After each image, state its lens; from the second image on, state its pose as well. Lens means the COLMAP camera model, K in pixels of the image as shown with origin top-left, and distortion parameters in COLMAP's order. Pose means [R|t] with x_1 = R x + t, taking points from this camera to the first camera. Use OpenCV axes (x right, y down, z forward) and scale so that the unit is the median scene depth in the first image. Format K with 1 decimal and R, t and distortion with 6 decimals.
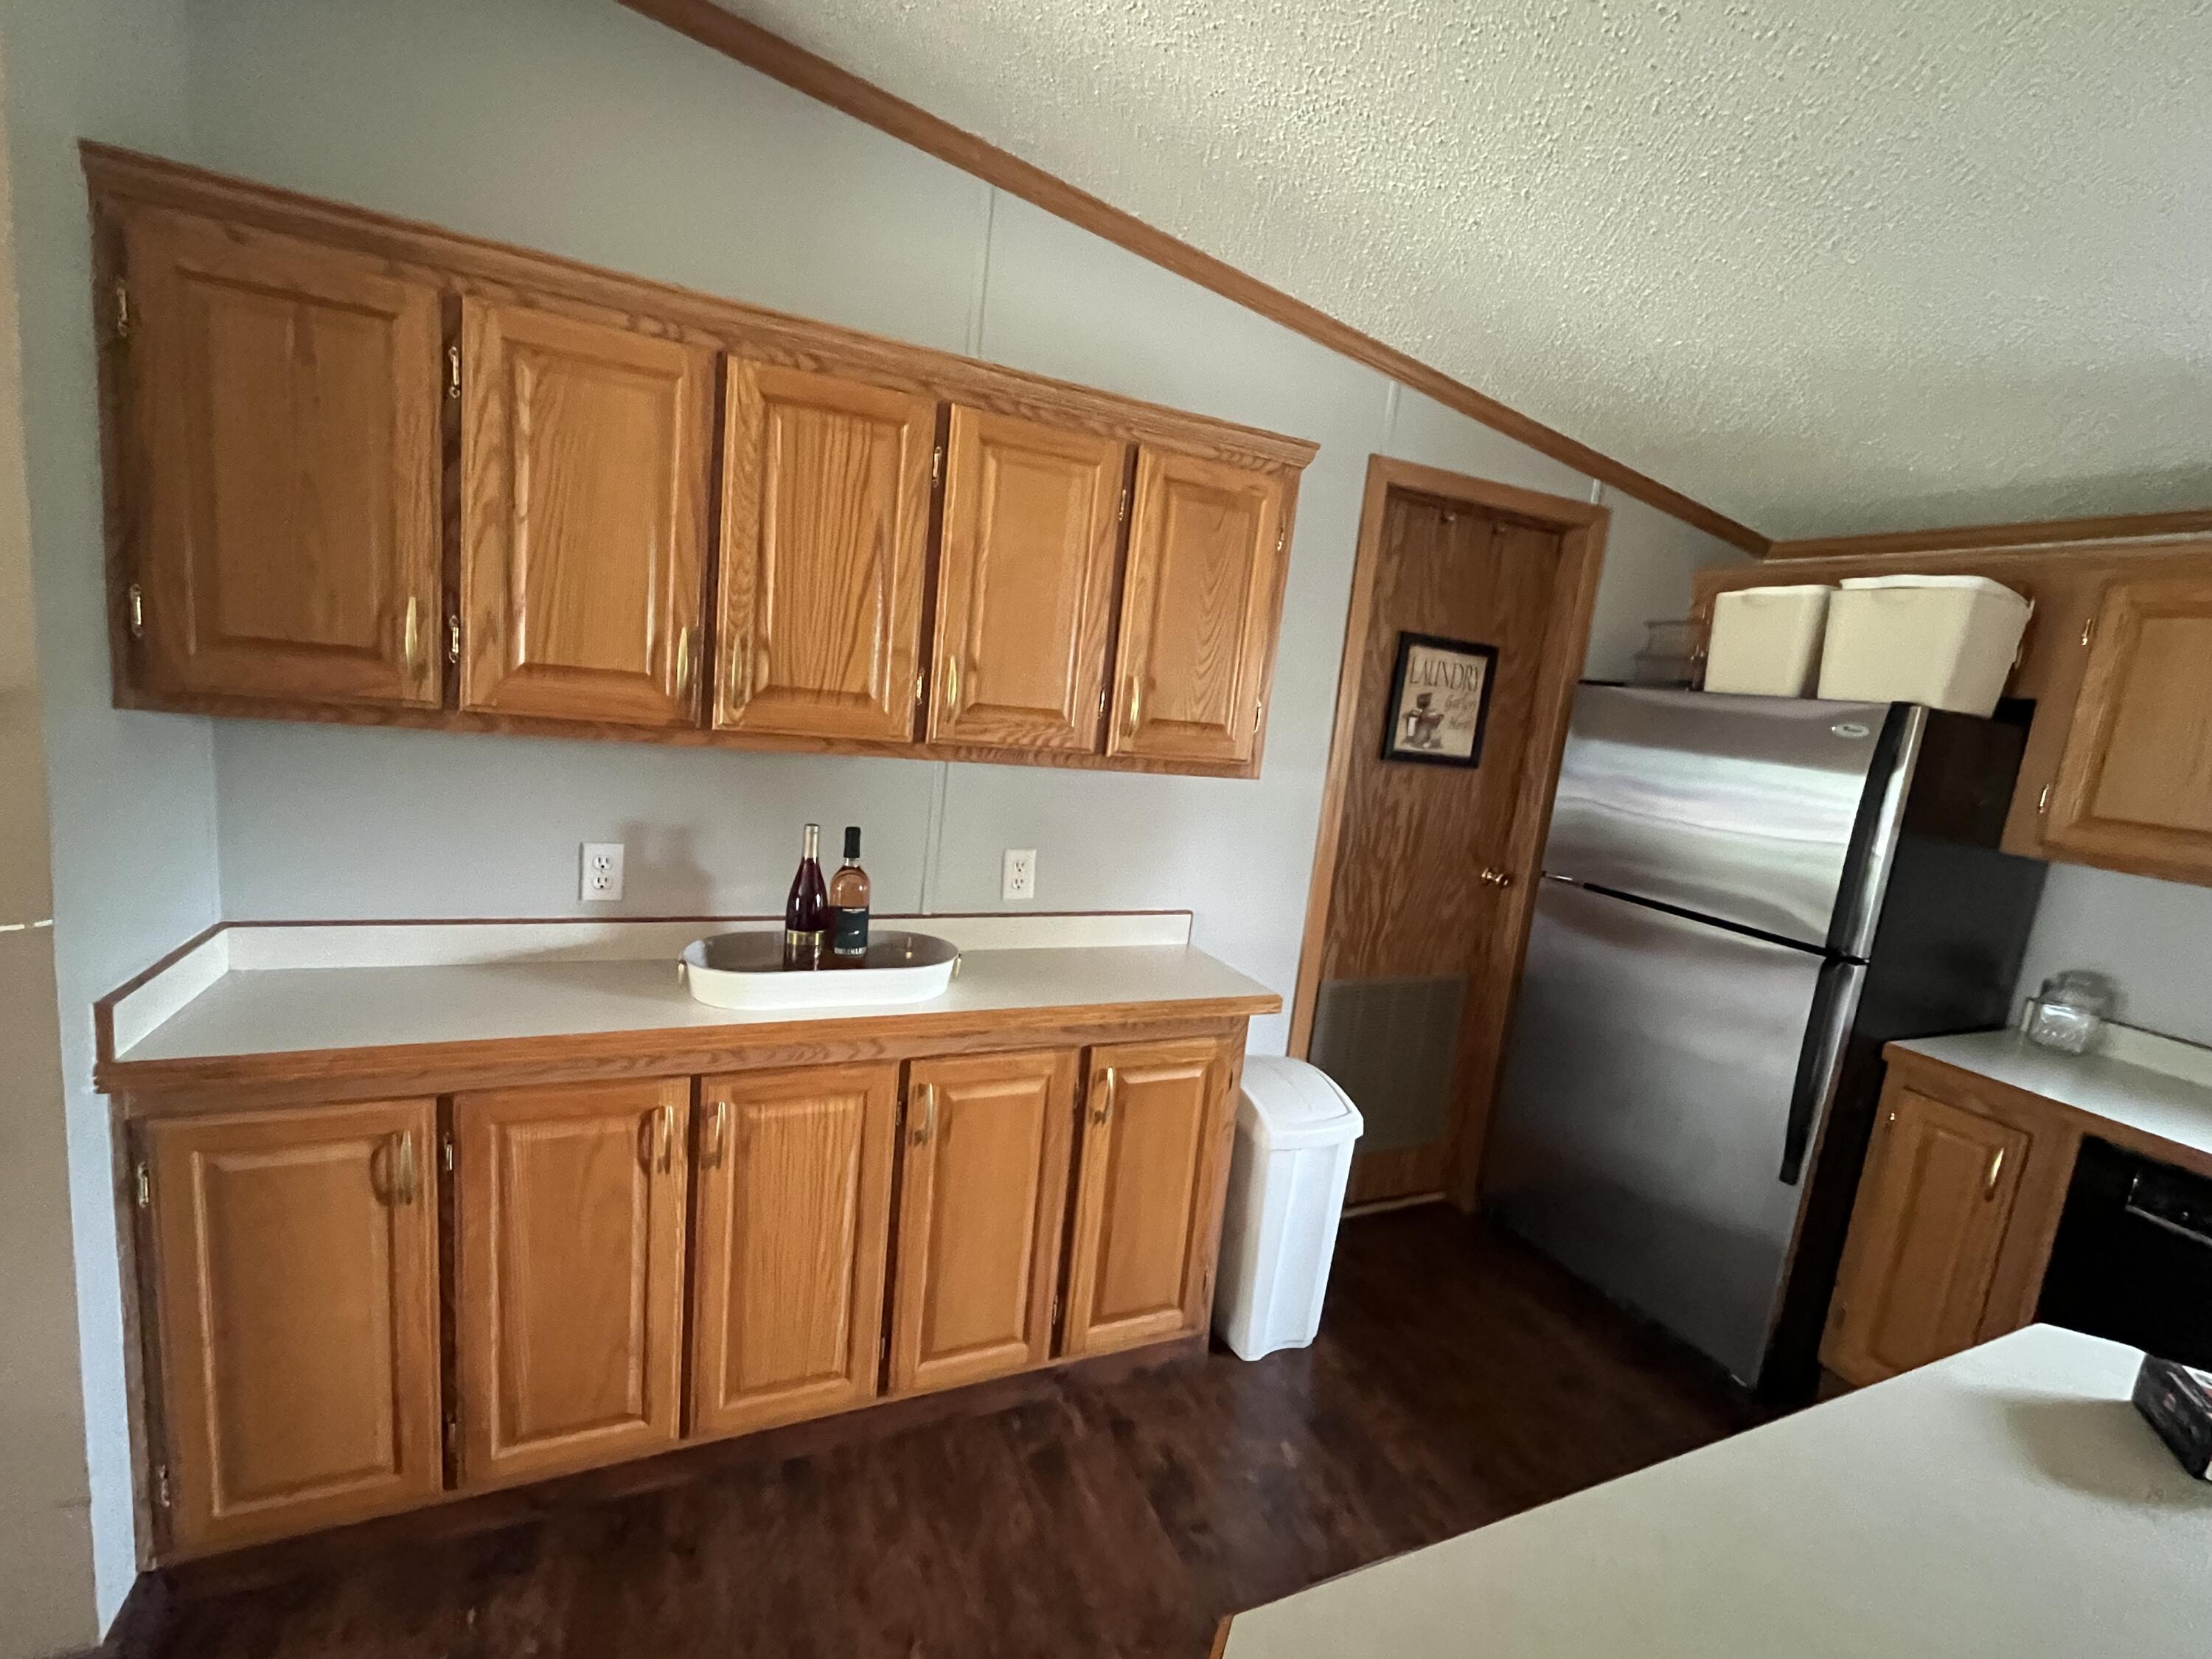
lens RADIAL K [[988.4, 0, 1106.0], [0, 988.4, 829.5], [0, 0, 1]] dist [0.001308, -0.000090]
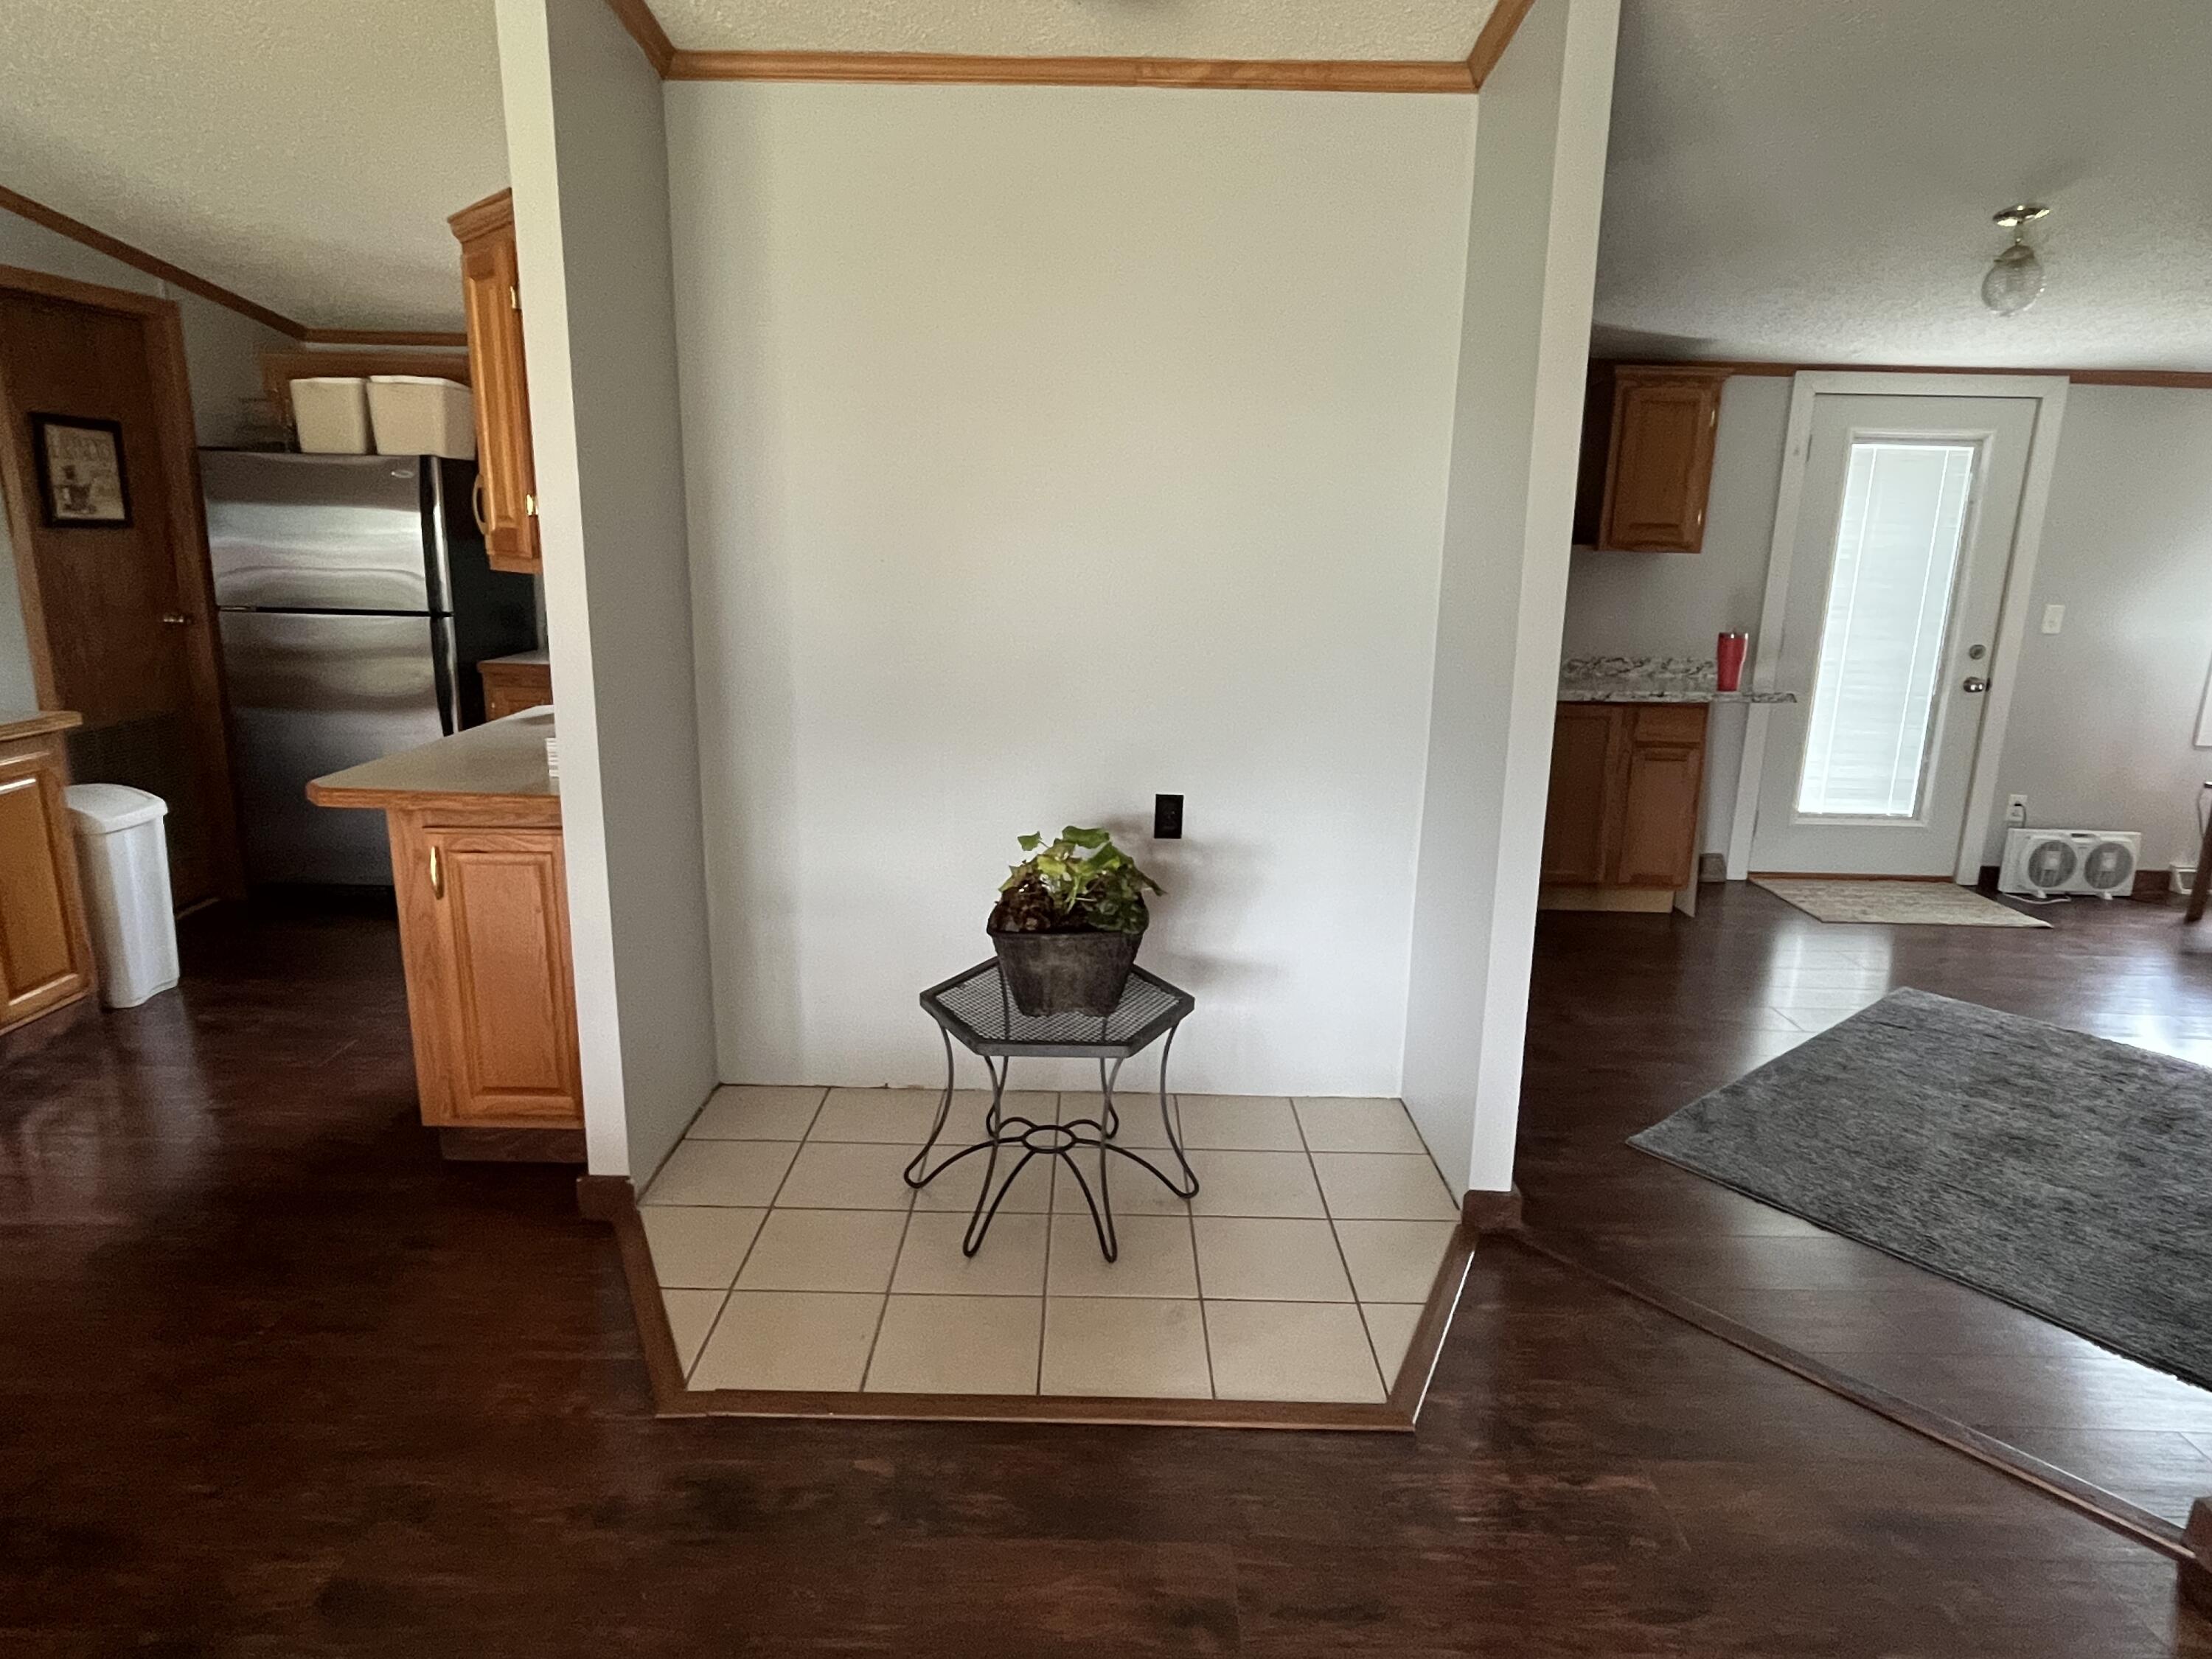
lens RADIAL K [[1291.9, 0, 1106.0], [0, 1291.9, 829.5], [0, 0, 1]] dist [0.000848, -0.016340]
pose [[0.421699, -0.298405, 0.856227, -0.579726], [0.155366, 0.954110, 0.256000, 0.073119], [-0.893326, 0.025074, 0.448709, -0.750190]]
